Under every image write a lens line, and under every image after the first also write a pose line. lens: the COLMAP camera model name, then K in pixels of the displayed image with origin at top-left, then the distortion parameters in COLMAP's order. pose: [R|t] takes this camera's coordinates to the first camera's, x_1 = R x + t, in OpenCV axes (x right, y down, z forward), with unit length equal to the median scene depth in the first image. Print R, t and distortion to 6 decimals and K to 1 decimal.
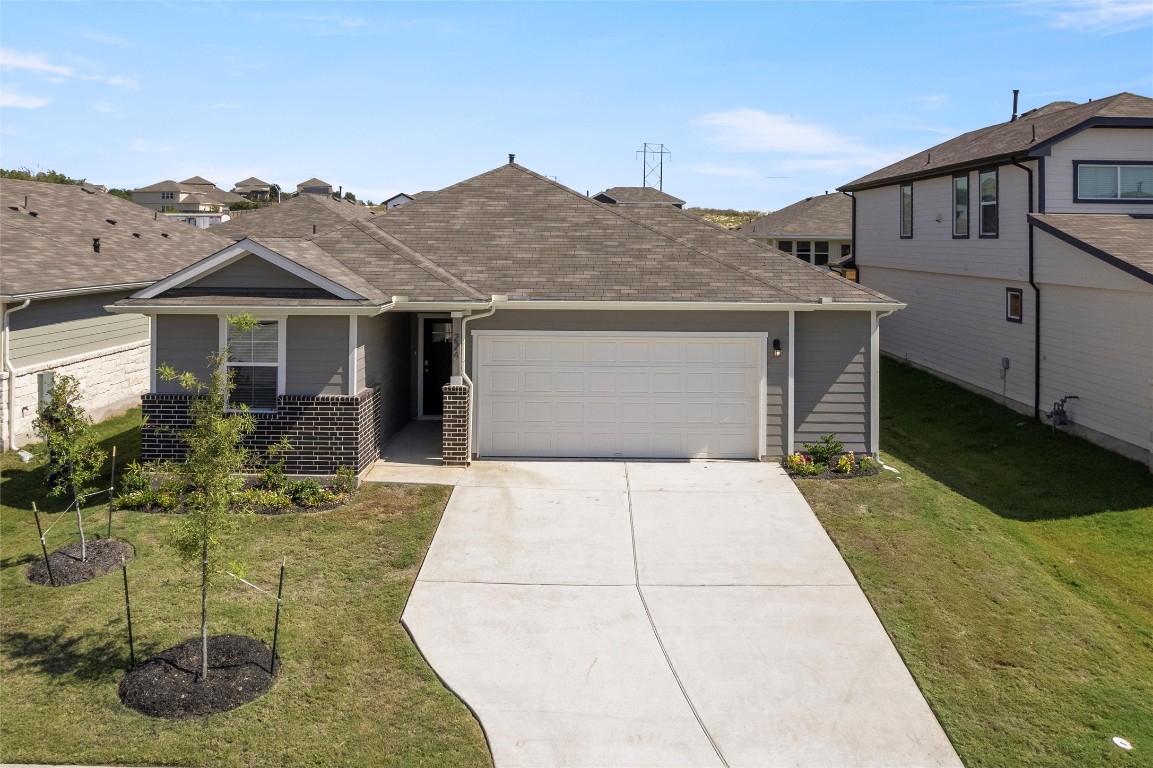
lens RADIAL K [[938.1, 0, 577.7], [0, 938.1, 221.3], [0, 0, 1]] dist [-0.044288, 0.009125]
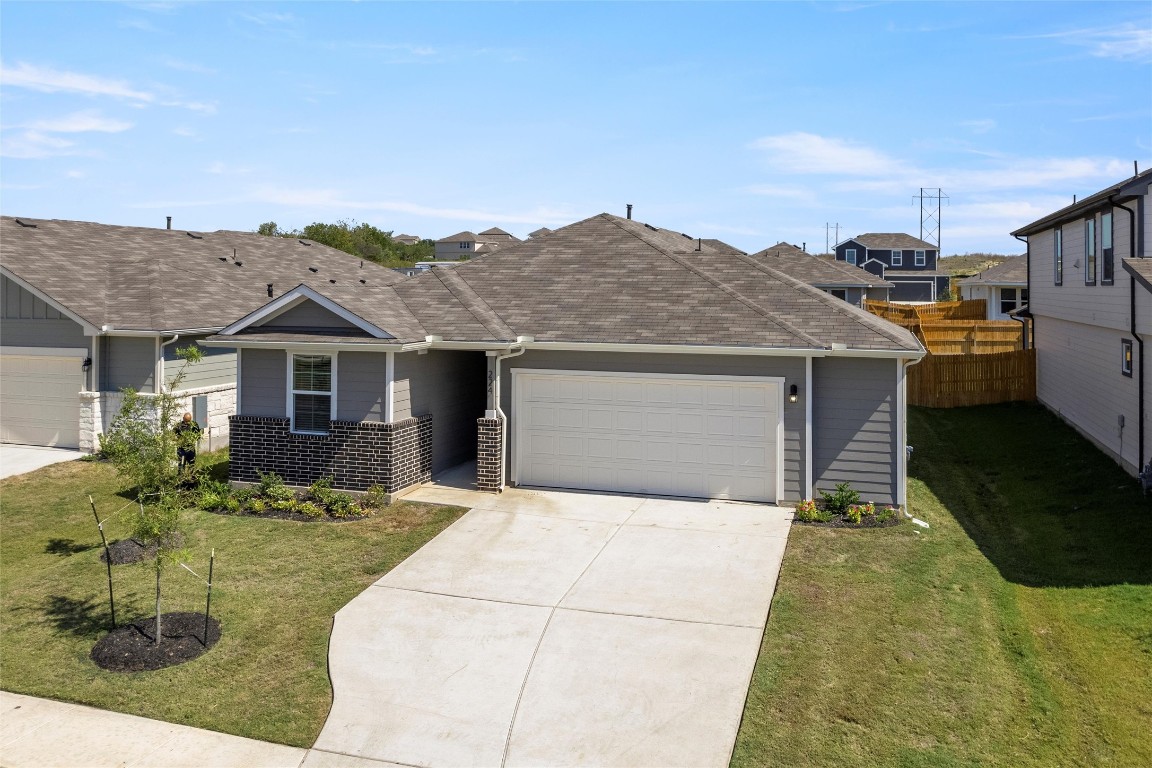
lens RADIAL K [[919.2, 0, 615.1], [0, 919.2, 259.7], [0, 0, 1]] dist [-0.029524, -0.005698]
pose [[0.964234, -0.007033, -0.264958, 0.298558], [0.004845, 0.999949, -0.008912, -0.000248], [0.265008, 0.007310, 0.964219, -0.000803]]
